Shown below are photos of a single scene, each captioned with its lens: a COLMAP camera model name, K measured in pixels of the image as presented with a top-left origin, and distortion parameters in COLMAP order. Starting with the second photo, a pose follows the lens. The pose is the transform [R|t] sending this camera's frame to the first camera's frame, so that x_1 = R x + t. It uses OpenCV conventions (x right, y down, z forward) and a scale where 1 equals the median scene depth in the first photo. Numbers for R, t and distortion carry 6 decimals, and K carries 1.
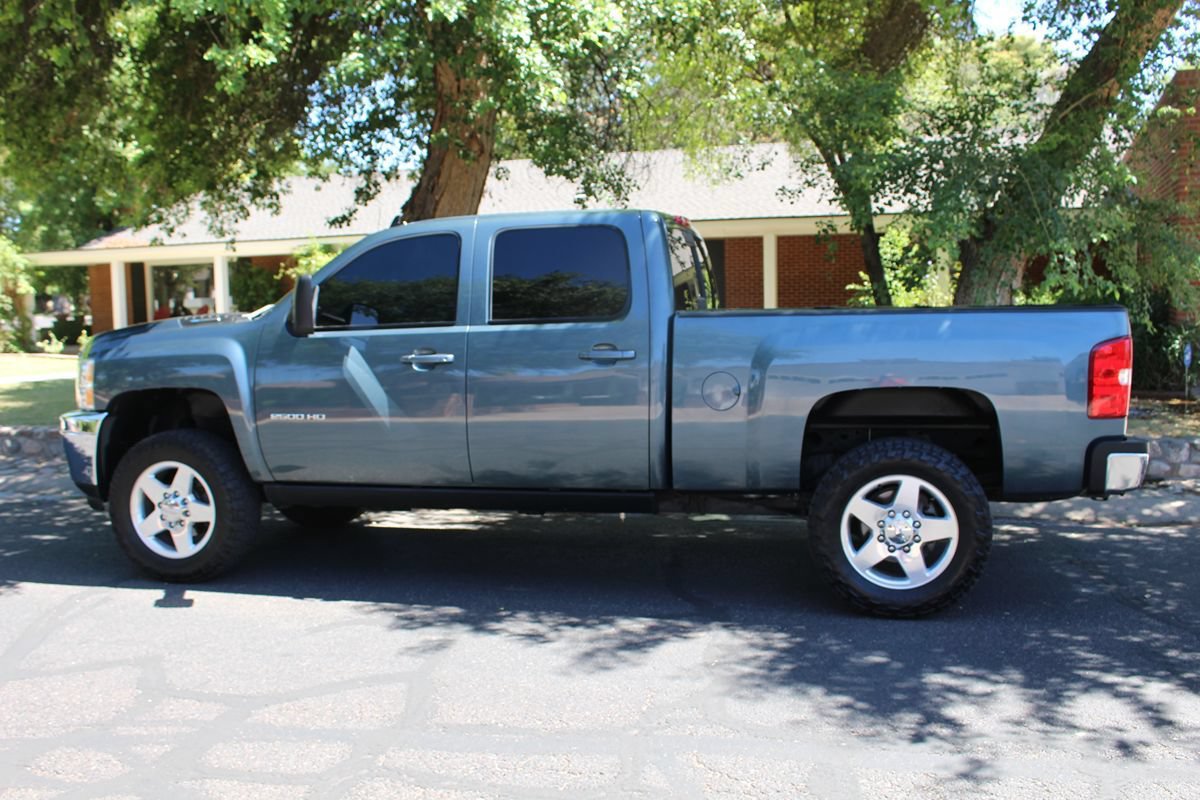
lens RADIAL K [[1174.1, 0, 611.7], [0, 1174.1, 407.0], [0, 0, 1]] dist [-0.103418, 0.007831]
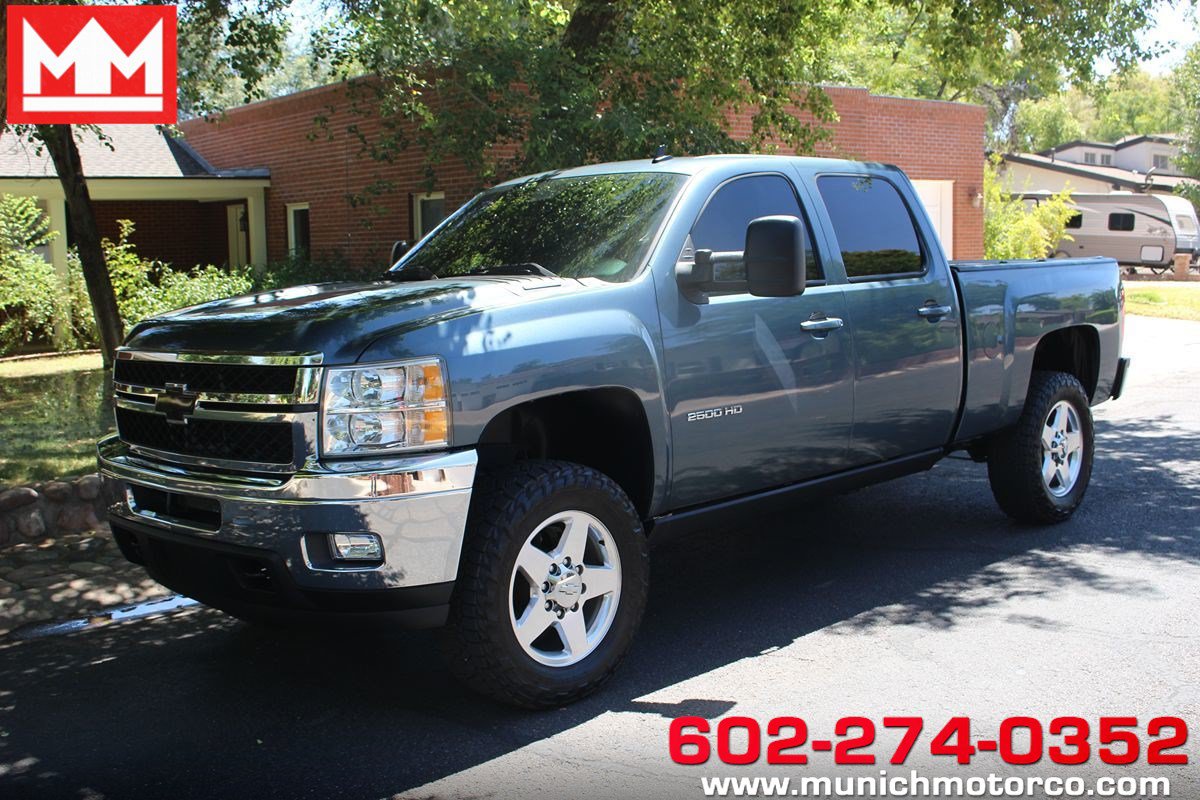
lens RADIAL K [[1351.3, 0, 596.1], [0, 1351.3, 413.0], [0, 0, 1]] dist [-0.101393, 0.016846]
pose [[0.465948, -0.094859, 0.879713, -1.113872], [0.102543, 0.993326, 0.052797, -0.047090], [-0.878850, 0.065608, 0.472565, 0.712263]]
